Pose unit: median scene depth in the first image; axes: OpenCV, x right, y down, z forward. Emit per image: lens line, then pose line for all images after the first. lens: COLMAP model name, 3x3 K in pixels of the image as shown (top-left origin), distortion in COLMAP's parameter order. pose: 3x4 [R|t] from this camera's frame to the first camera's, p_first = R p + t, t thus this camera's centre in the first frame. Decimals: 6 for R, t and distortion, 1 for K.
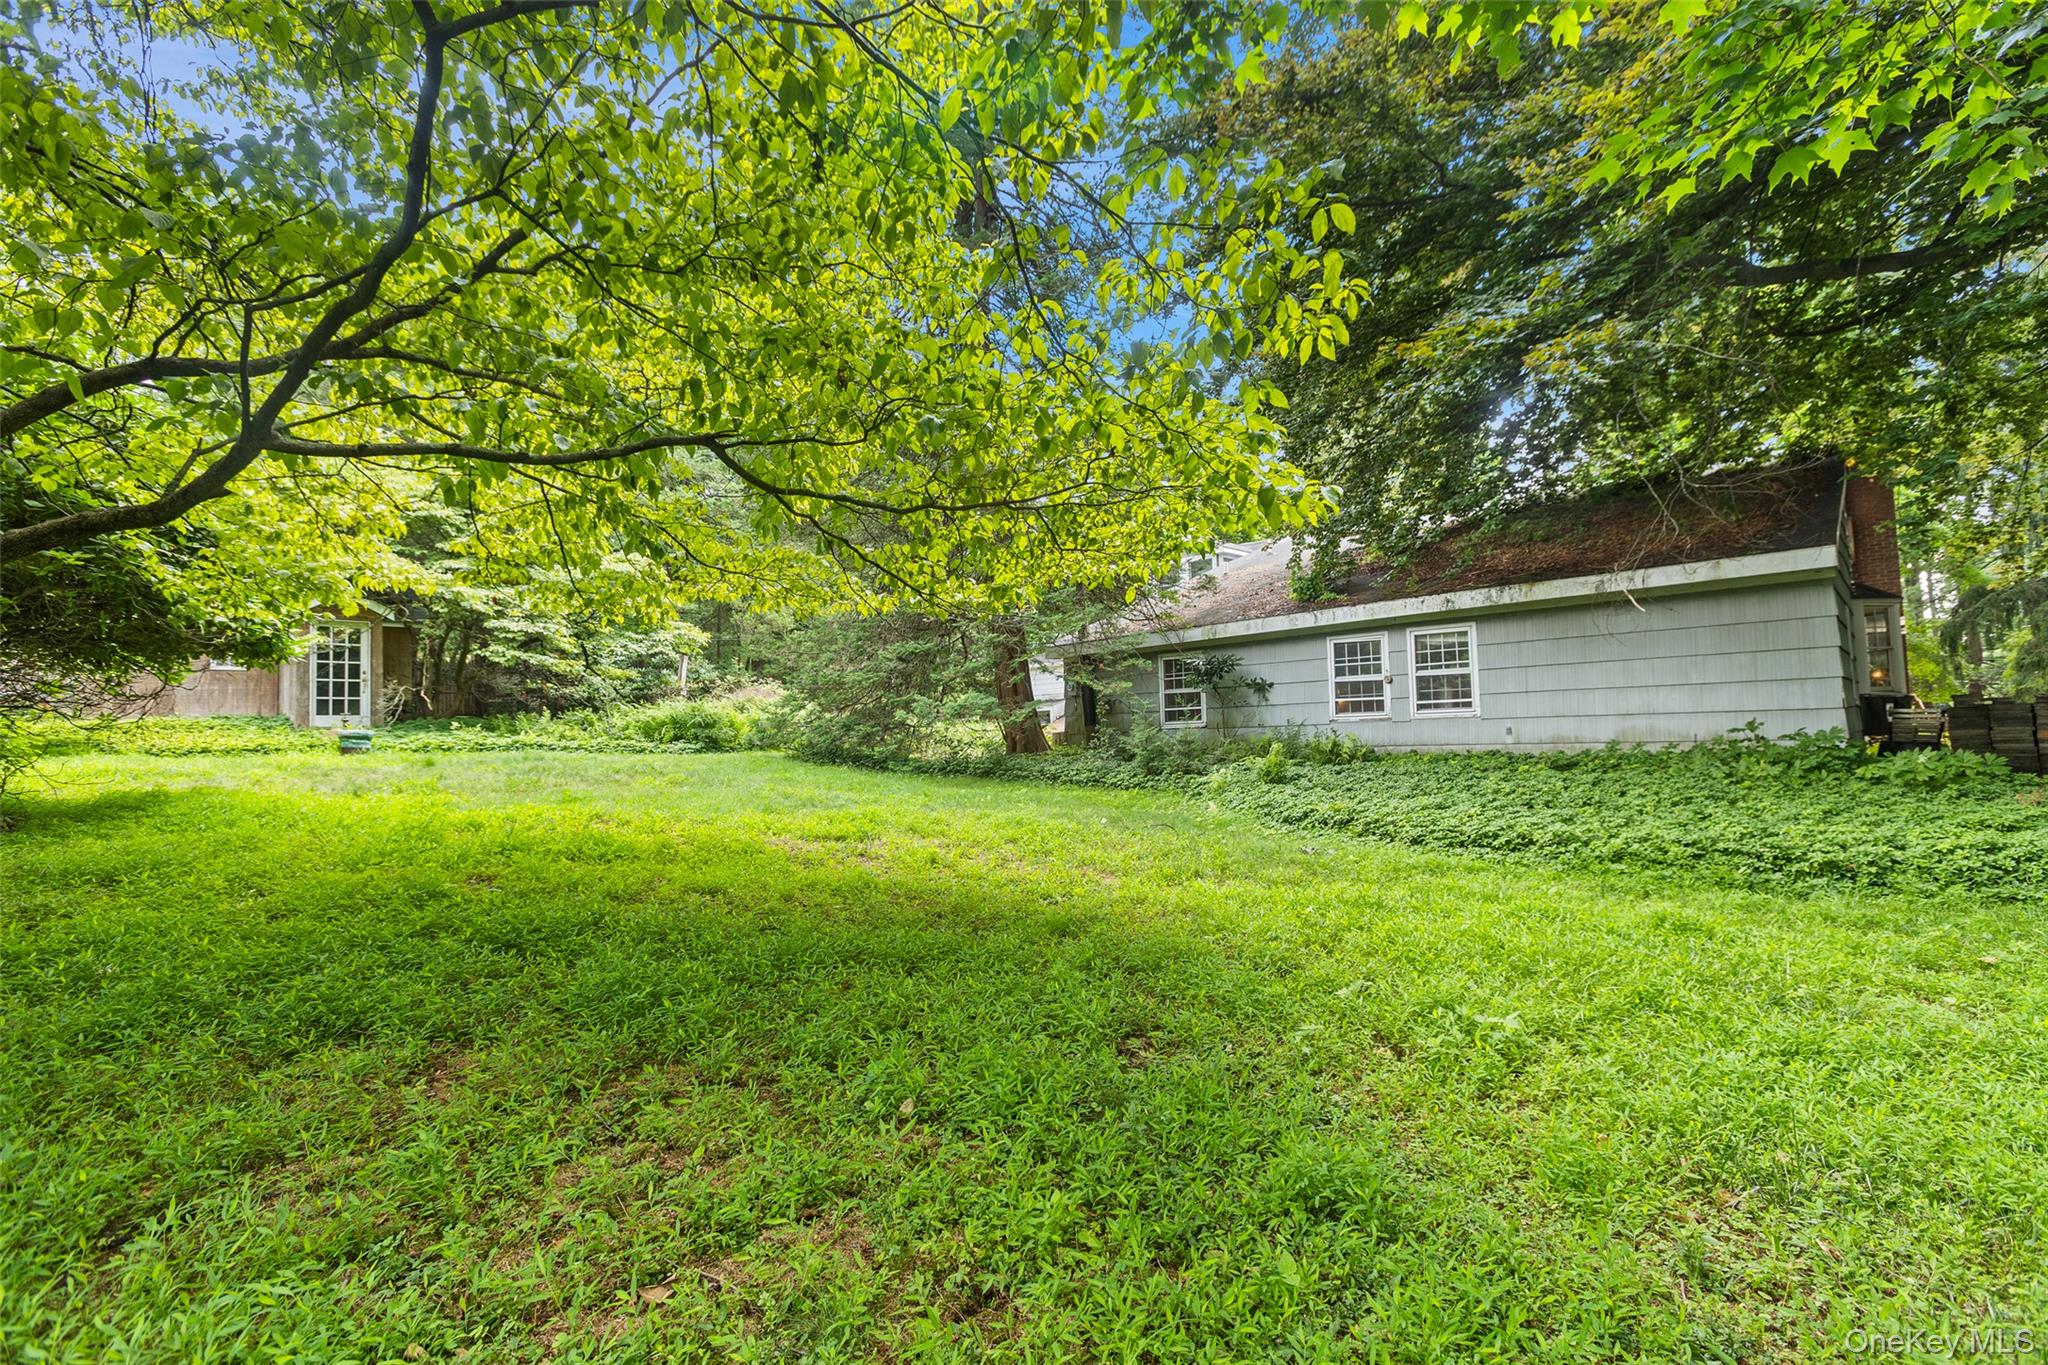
lens RADIAL K [[970.4, 0, 1017.8], [0, 970.4, 737.2], [0, 0, 1]] dist [-0.002706, -0.000005]
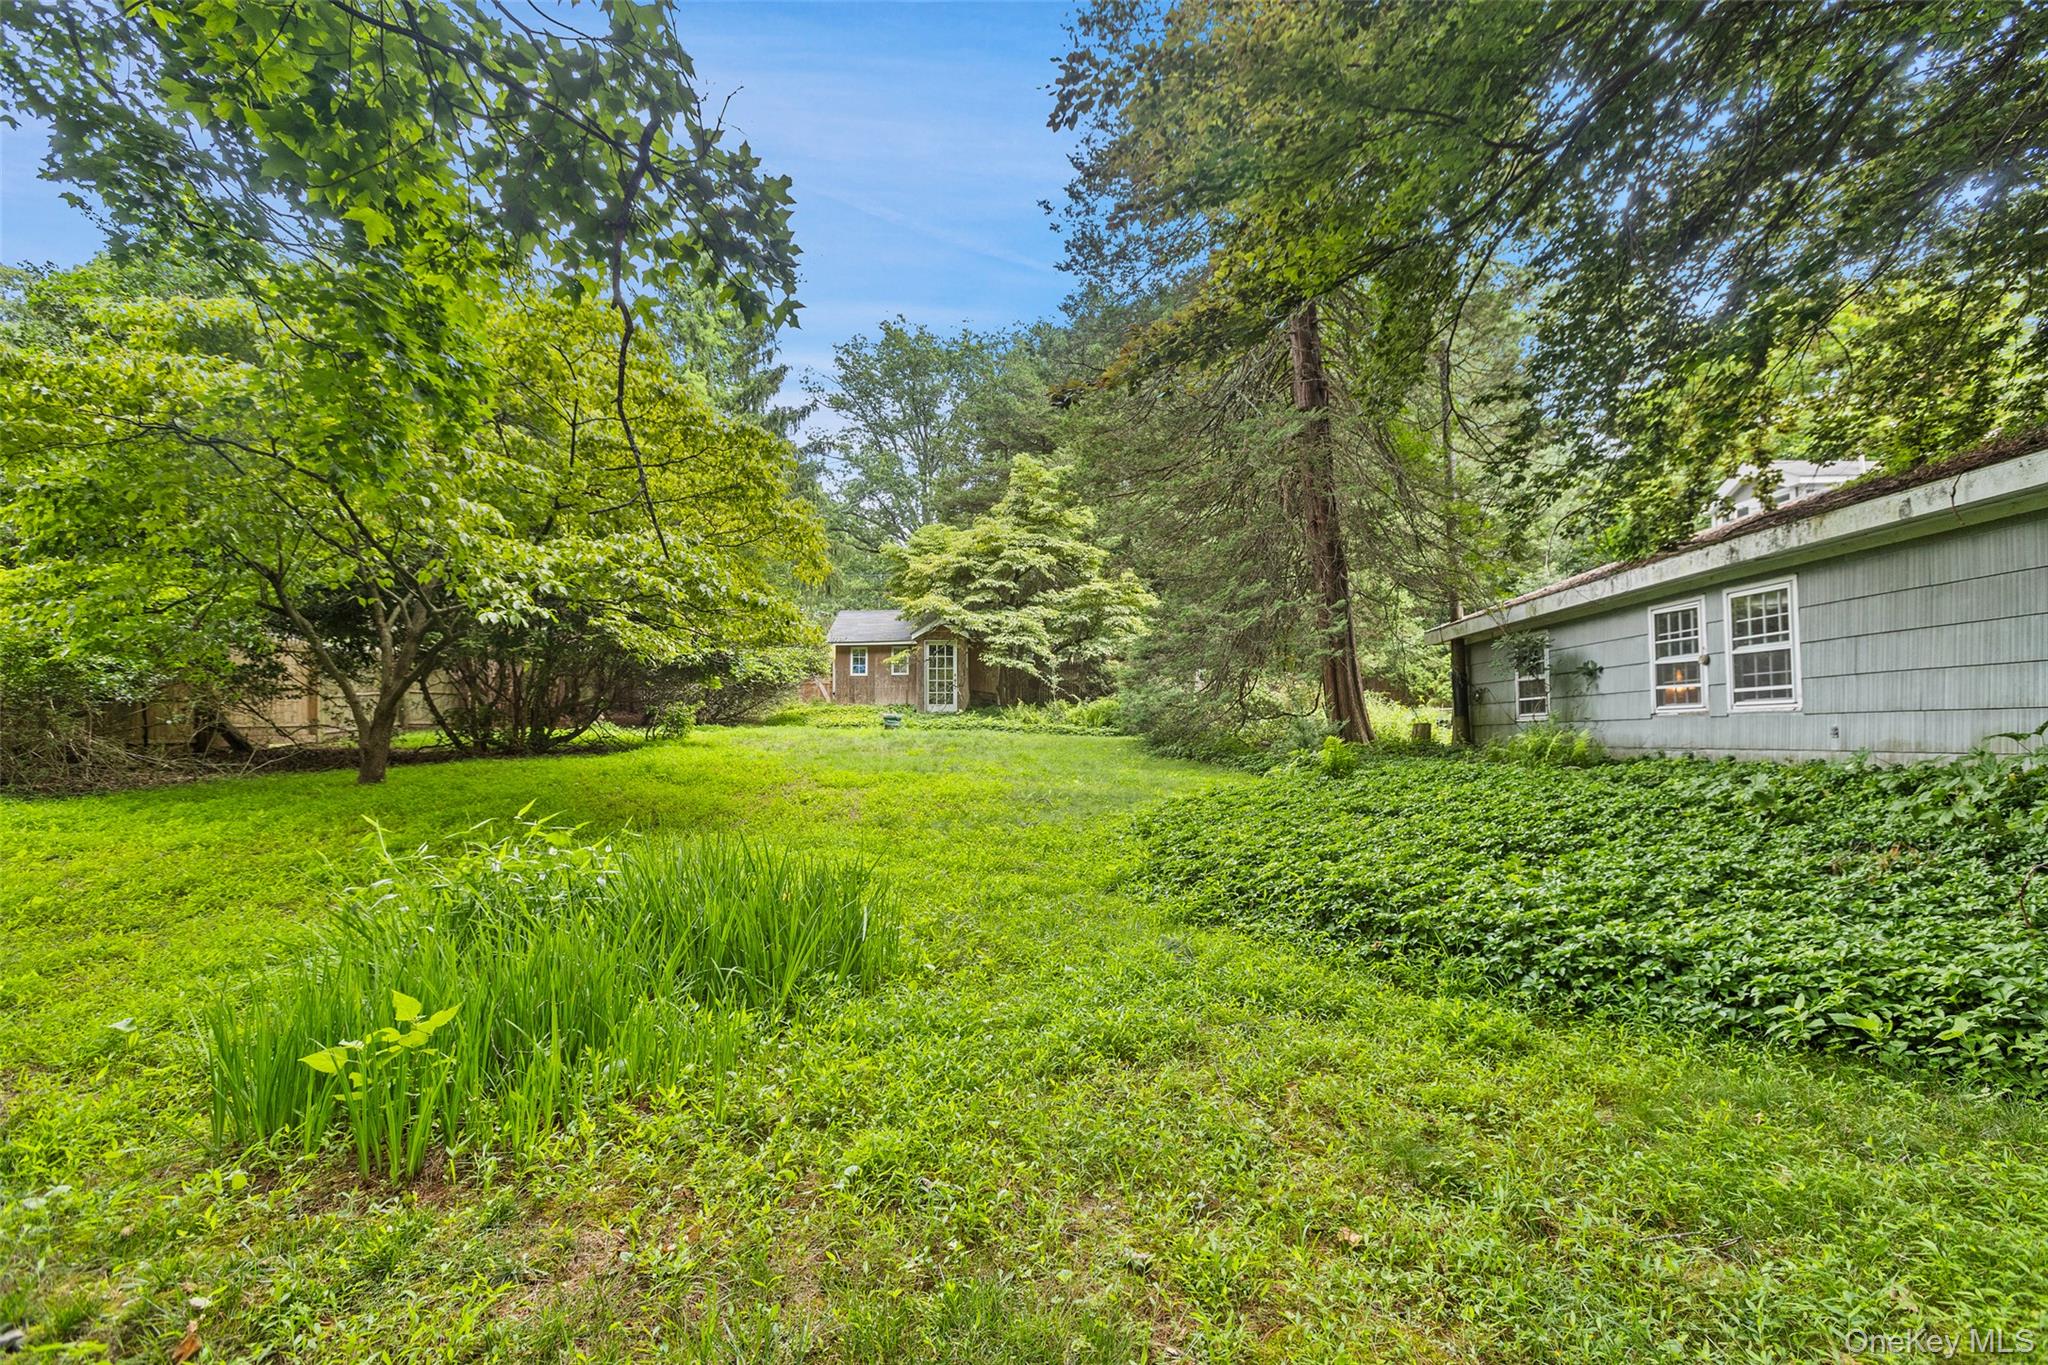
lens RADIAL K [[970.4, 0, 1017.8], [0, 970.4, 737.2], [0, 0, 1]] dist [-0.002706, -0.000005]
pose [[0.660518, 0.028007, -0.750288, 0.600645], [-0.017738, 0.999607, 0.021698, -0.007039], [0.750601, -0.001023, 0.660755, 0.114696]]
